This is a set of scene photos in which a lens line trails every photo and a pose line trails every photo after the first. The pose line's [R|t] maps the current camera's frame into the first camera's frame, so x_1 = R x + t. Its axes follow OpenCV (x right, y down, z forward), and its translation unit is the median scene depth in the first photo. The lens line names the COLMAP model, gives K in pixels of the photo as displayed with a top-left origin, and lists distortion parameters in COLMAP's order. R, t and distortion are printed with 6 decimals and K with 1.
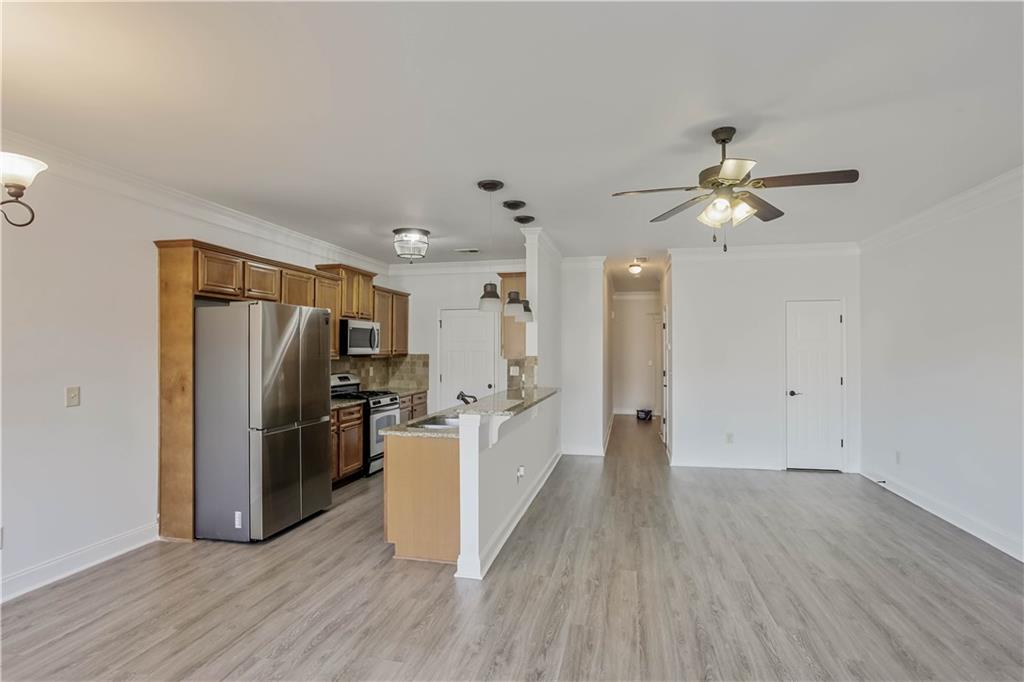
lens RADIAL K [[504.0, 0, 512.8], [0, 504.0, 346.2], [0, 0, 1]] dist [0.020208, 0.000433]
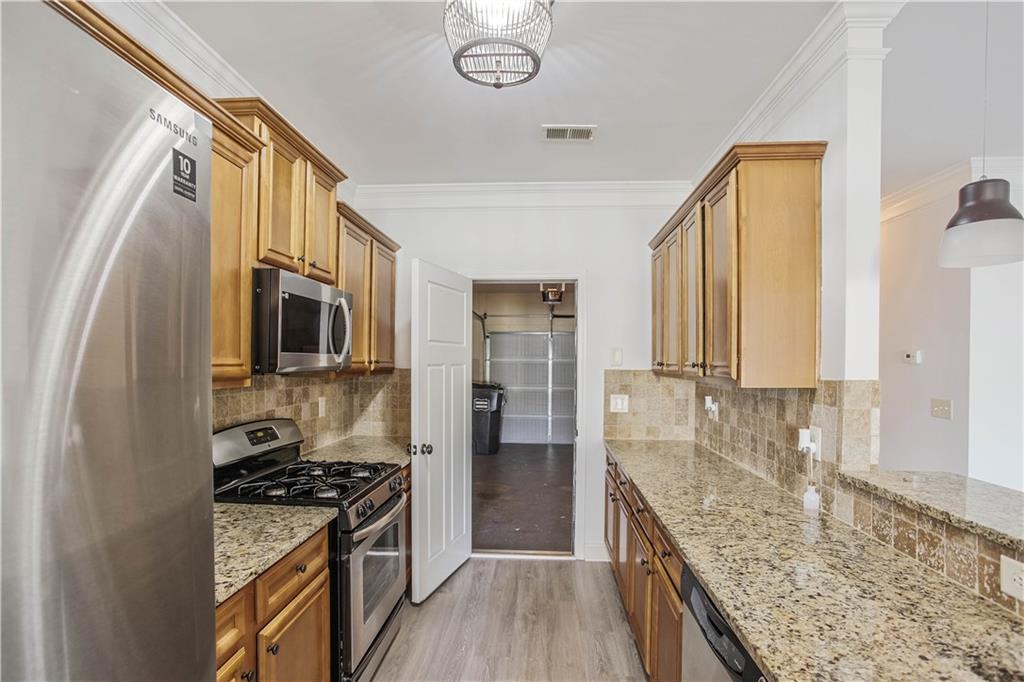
lens RADIAL K [[504.0, 0, 512.1], [0, 504.0, 361.2], [0, 0, 1]] dist [0.020208, 0.000433]
pose [[0.985047, 0.010543, 0.171965, -0.215170], [-0.010791, 0.999942, 0.000510, 0.008115], [-0.171950, -0.002358, 0.985103, 0.595978]]
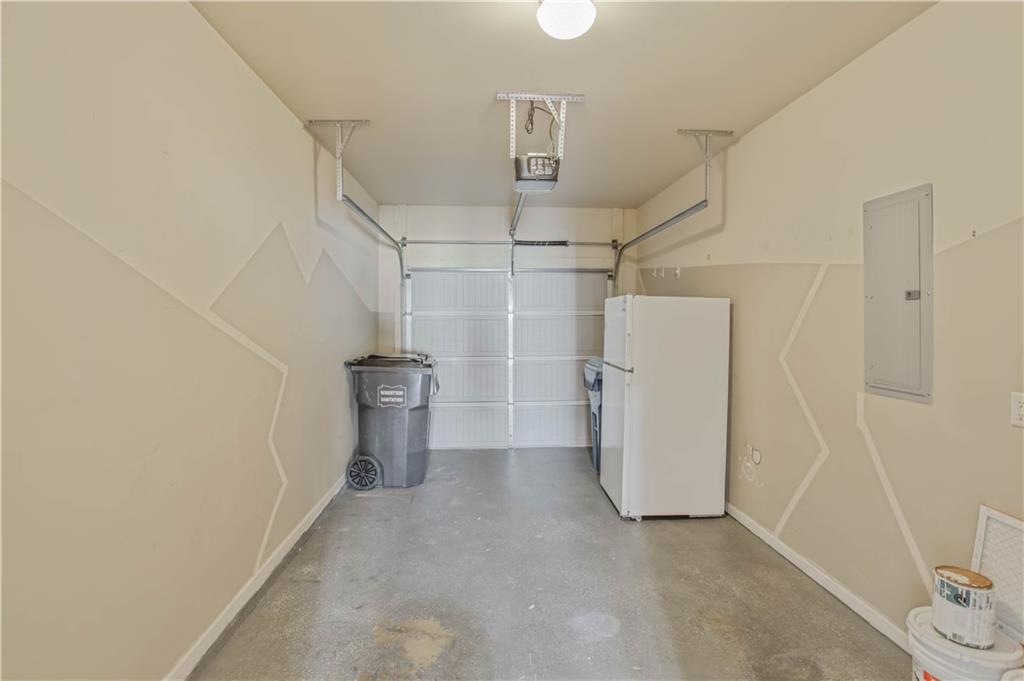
lens RADIAL K [[504.0, 0, 509.9], [0, 504.0, 336.3], [0, 0, 1]] dist [0.020208, 0.000433]
pose [[0.955822, -0.003895, 0.293919, -0.179968], [-0.005607, 0.999489, 0.031478, 0.011362], [-0.293892, -0.031735, 0.955312, 0.804654]]
